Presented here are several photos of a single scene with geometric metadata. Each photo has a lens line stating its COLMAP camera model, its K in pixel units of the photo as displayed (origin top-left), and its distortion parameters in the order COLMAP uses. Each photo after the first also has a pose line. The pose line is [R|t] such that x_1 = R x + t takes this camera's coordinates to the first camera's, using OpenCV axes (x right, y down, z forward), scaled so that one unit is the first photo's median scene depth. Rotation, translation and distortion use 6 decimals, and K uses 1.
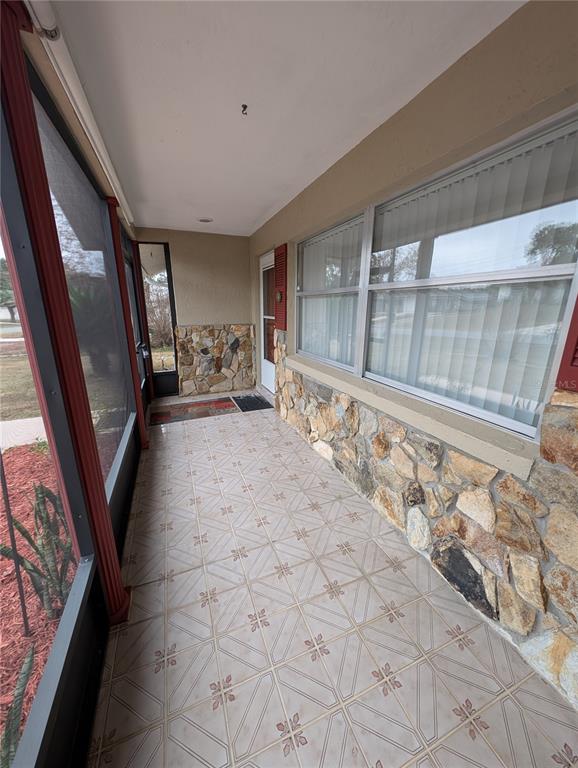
lens RADIAL K [[288.1, 0, 289.0], [0, 288.1, 384.0], [0, 0, 1]] dist [0.017004, -0.007897]
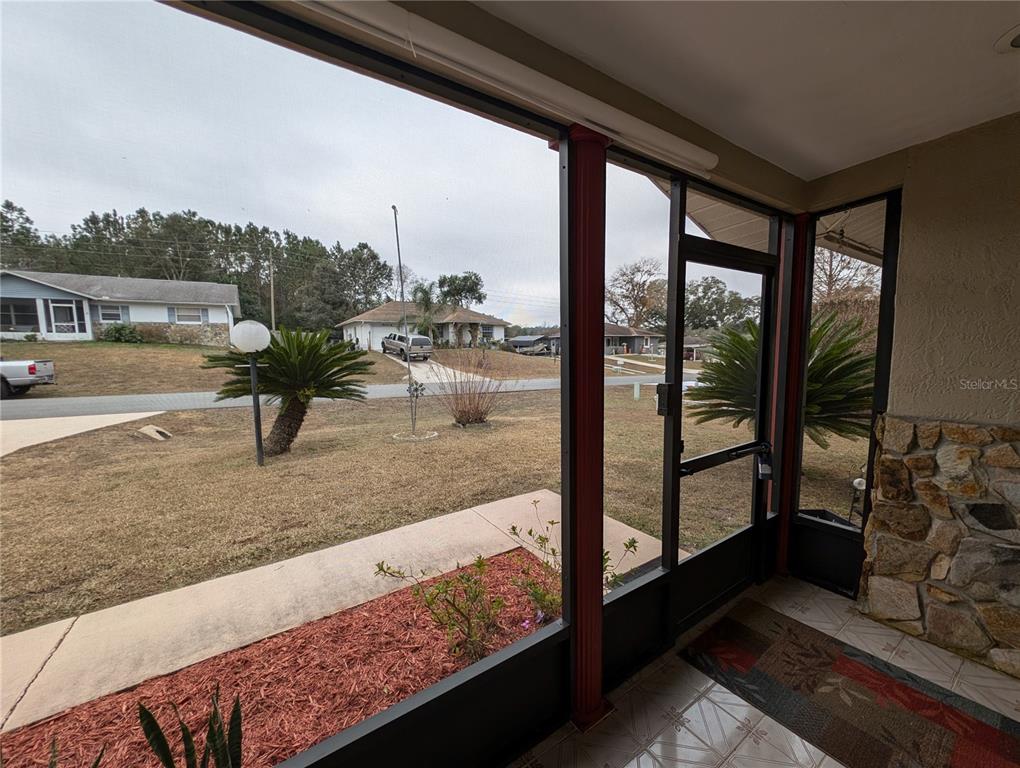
lens RADIAL K [[382.6, 0, 510.4], [0, 382.6, 387.2], [0, 0, 1]] dist [0.017004, -0.007897]
pose [[0.191530, 0.084043, -0.977882, -0.024011], [-0.235886, 0.971066, 0.037256, -0.140373], [0.952719, 0.223533, 0.205813, 0.456359]]
